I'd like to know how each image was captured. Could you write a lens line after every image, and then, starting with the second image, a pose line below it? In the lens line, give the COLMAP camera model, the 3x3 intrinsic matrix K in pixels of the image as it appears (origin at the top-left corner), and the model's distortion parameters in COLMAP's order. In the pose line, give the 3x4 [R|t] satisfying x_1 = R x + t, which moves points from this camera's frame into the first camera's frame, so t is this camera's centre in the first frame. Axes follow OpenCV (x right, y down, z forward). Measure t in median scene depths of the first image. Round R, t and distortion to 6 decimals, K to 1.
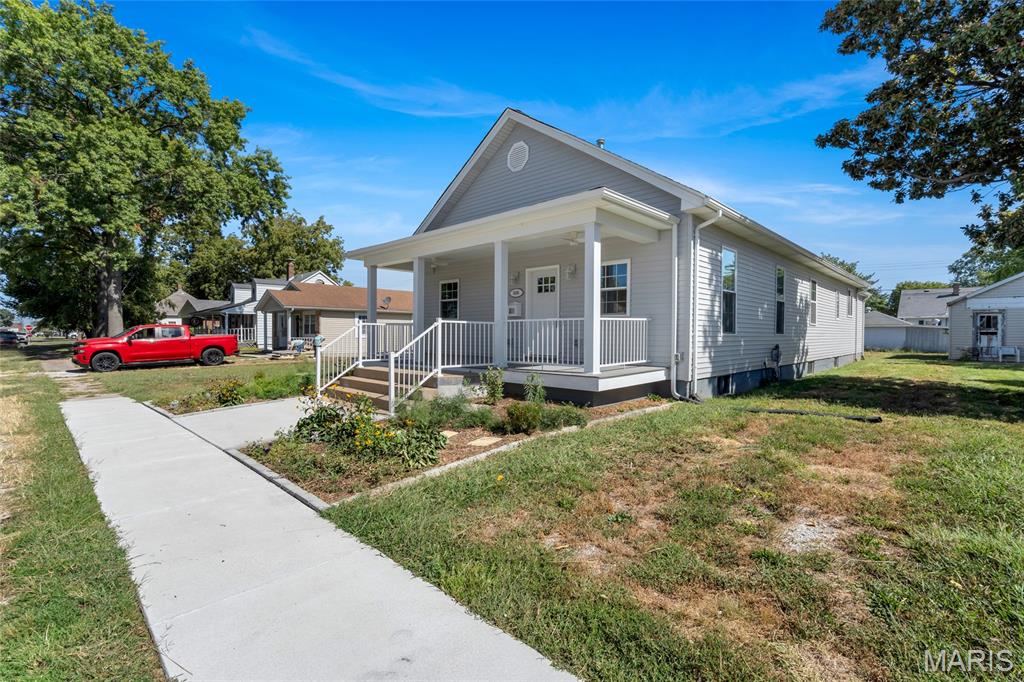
lens RADIAL K [[467.9, 0, 509.1], [0, 467.9, 340.8], [0, 0, 1]] dist [-0.002398, 0.000109]
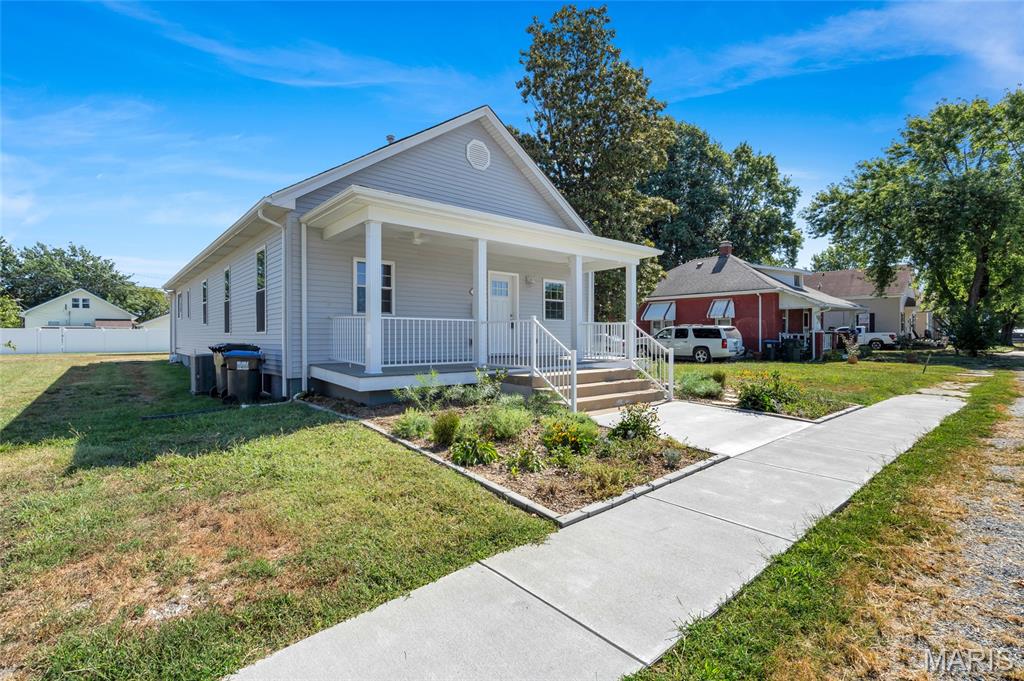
lens RADIAL K [[467.9, 0, 509.1], [0, 467.9, 340.3], [0, 0, 1]] dist [-0.002398, 0.000109]
pose [[0.080995, -0.018922, 0.996535, -0.988027], [0.014480, 0.999737, 0.017806, -0.017998], [-0.996609, 0.012988, 0.081248, 0.874985]]
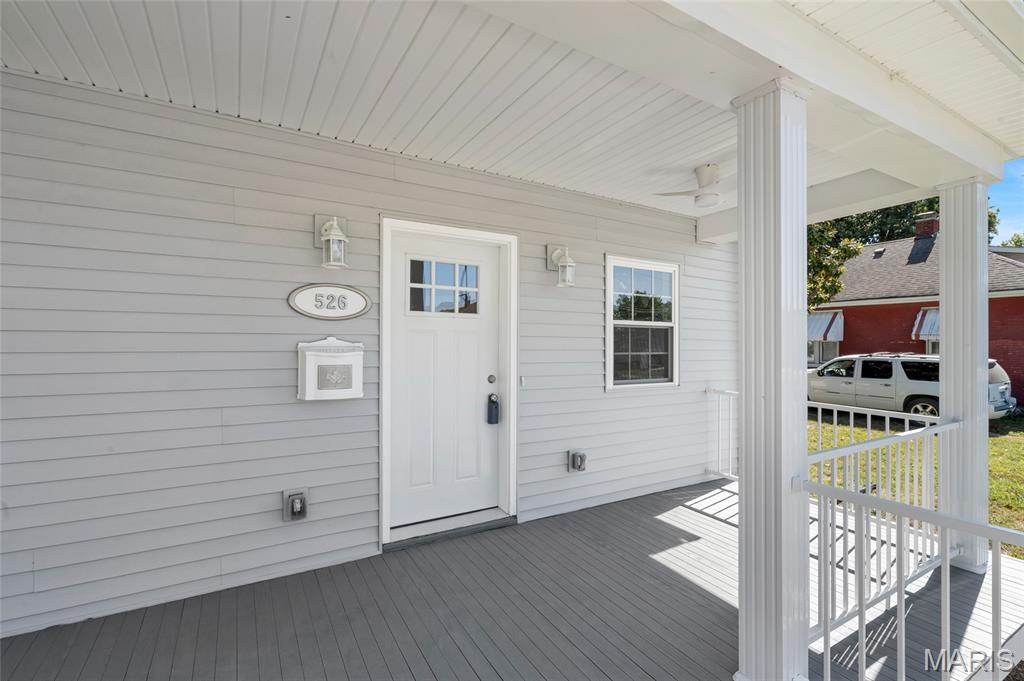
lens RADIAL K [[467.9, 0, 509.1], [0, 467.9, 340.3], [0, 0, 1]] dist [-0.002398, 0.000109]
pose [[0.255059, -0.003943, 0.966917, -0.207072], [0.010128, 0.999948, 0.001406, -0.082921], [-0.966872, 0.009434, 0.255086, 0.864430]]
